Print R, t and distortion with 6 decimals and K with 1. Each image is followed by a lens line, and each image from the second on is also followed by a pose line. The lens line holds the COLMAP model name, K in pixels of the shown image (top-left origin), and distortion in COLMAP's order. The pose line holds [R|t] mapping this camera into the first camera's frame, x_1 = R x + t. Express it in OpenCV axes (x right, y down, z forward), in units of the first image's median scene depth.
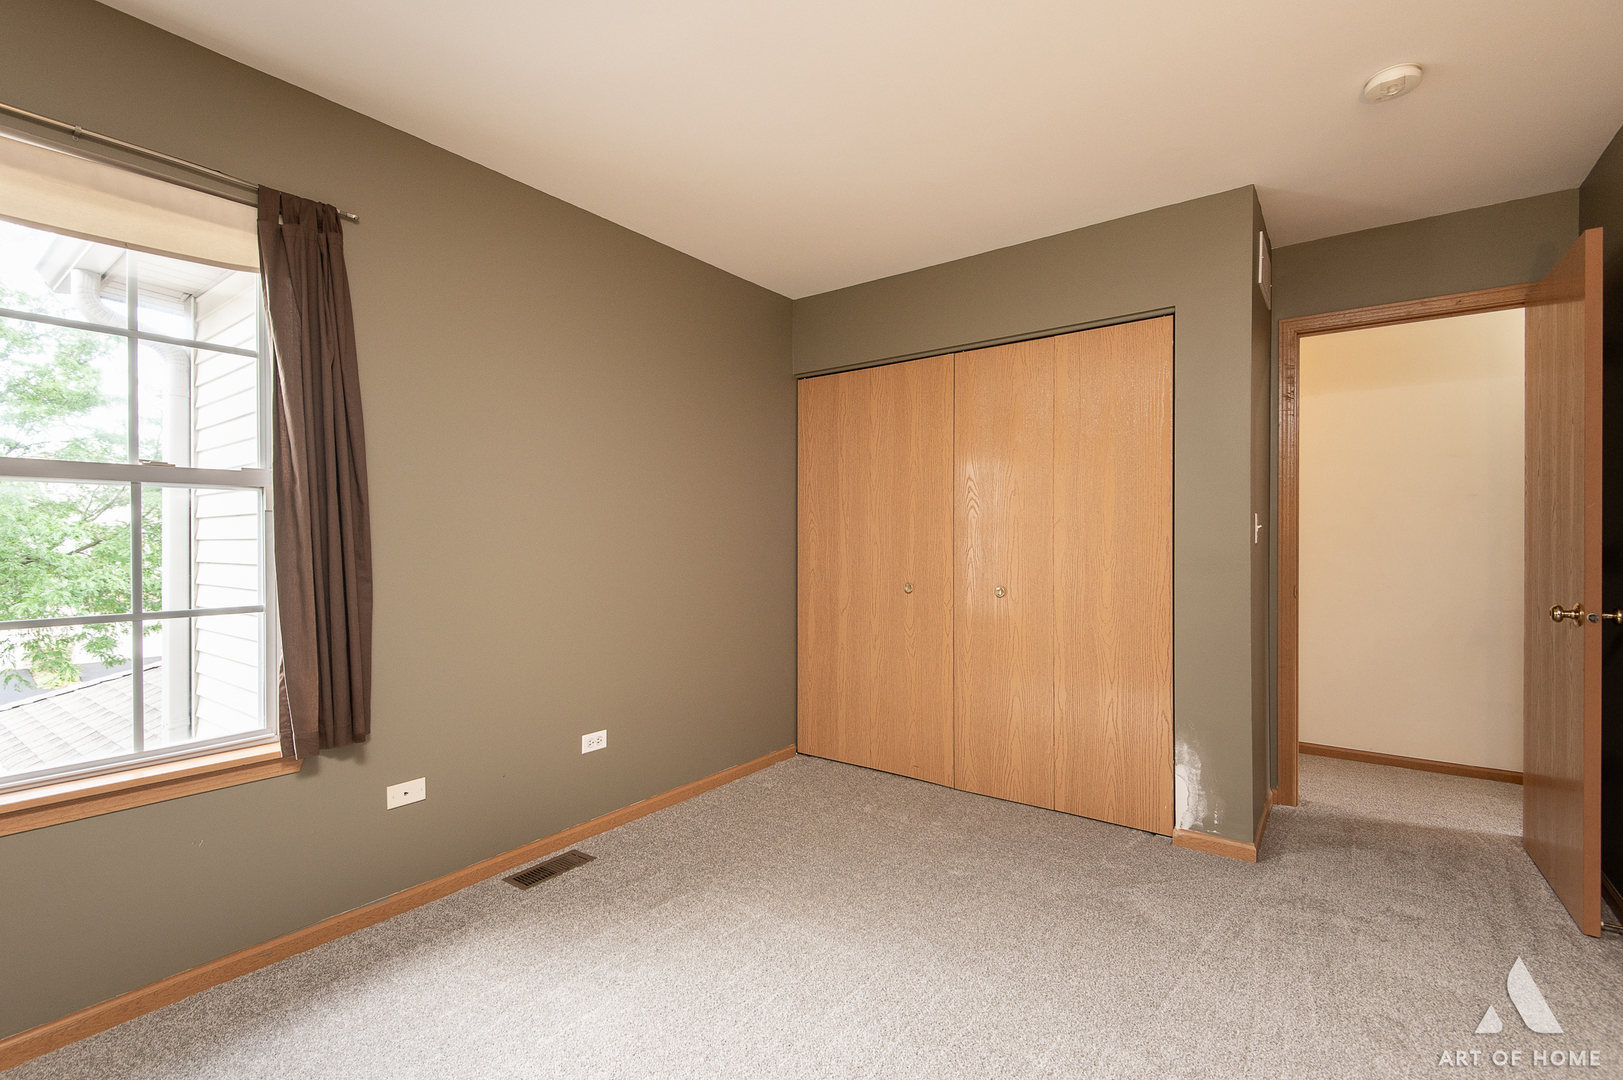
lens RADIAL K [[730.4, 0, 811.5], [0, 730.4, 540.0], [0, 0, 1]] dist [0.029505, -0.016260]
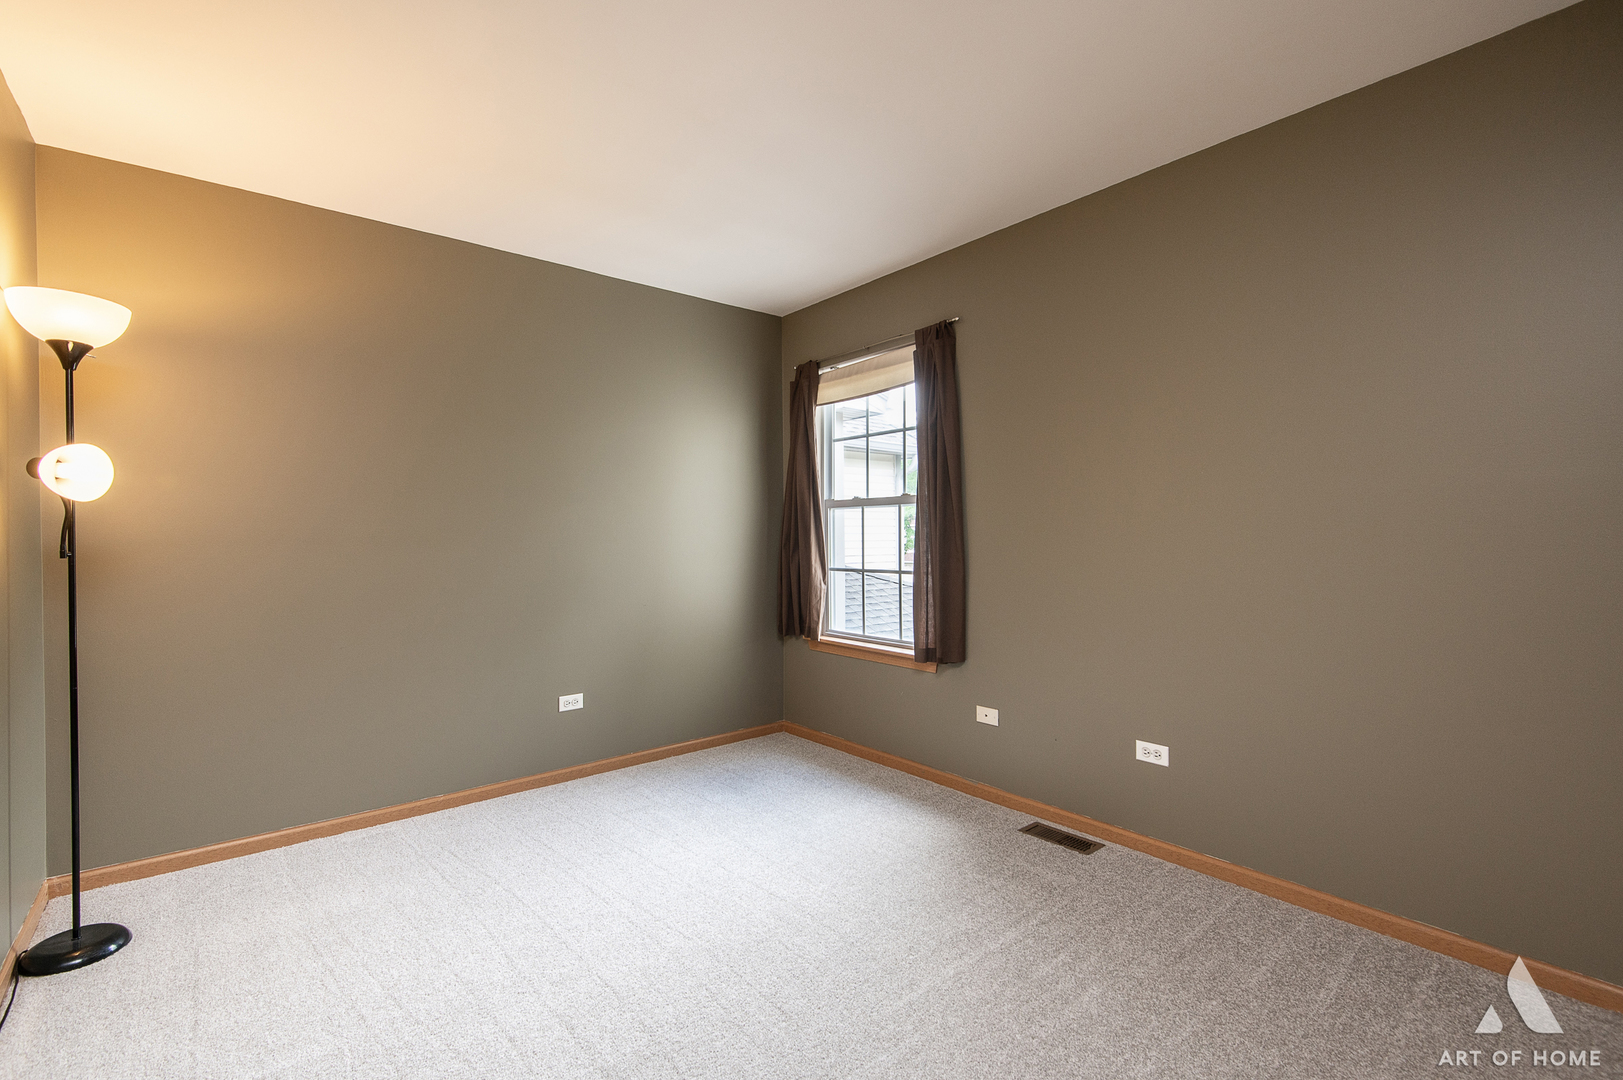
lens RADIAL K [[730.4, 0, 811.5], [0, 730.4, 540.0], [0, 0, 1]] dist [0.029505, -0.016260]
pose [[-0.254171, 0.012295, -0.967081, 0.688899], [0.014278, 0.999858, 0.008959, -0.002620], [0.967054, -0.011531, -0.254311, 0.829675]]
